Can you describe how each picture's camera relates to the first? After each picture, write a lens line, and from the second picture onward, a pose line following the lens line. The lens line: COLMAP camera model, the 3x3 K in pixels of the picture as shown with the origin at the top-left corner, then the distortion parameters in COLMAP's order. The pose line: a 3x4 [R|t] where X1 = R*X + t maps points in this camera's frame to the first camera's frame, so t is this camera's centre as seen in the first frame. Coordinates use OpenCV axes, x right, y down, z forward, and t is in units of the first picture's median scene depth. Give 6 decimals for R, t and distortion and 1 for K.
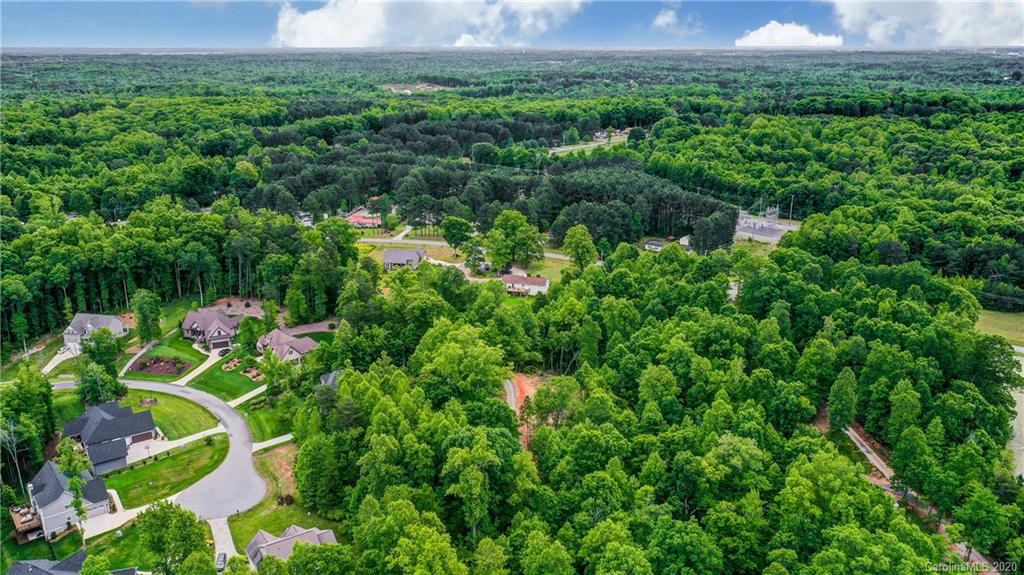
lens RADIAL K [[799.5, 0, 512.0], [0, 799.5, 287.5], [0, 0, 1]] dist [-0.003270, 0.000345]
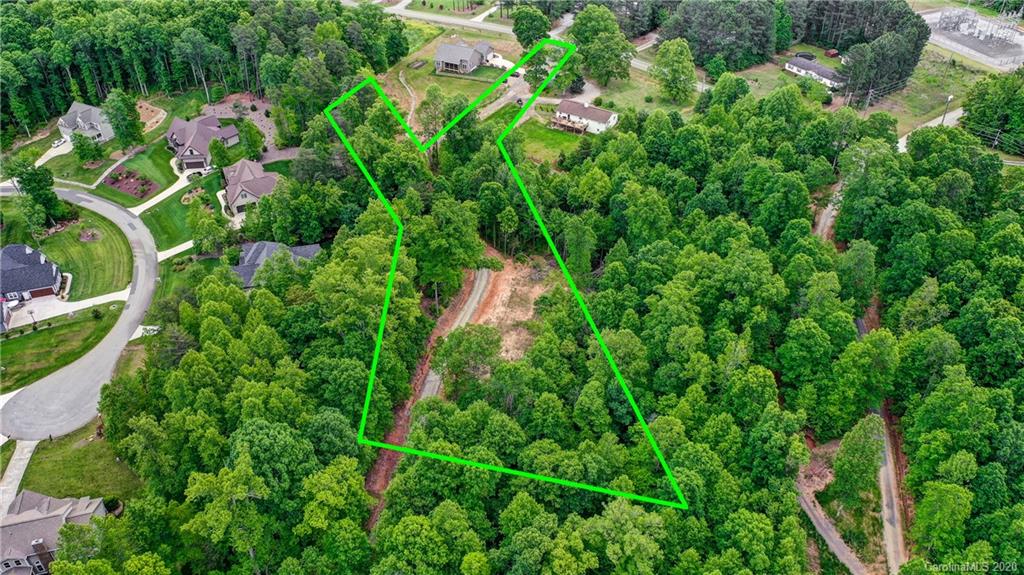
lens RADIAL K [[799.5, 0, 512.0], [0, 799.5, 287.5], [0, 0, 1]] dist [-0.003270, 0.000345]
pose [[0.952823, 0.177819, -0.245984, 0.199949], [-0.083624, 0.932850, 0.350426, -0.135782], [0.291779, -0.313324, 0.903711, 0.265919]]
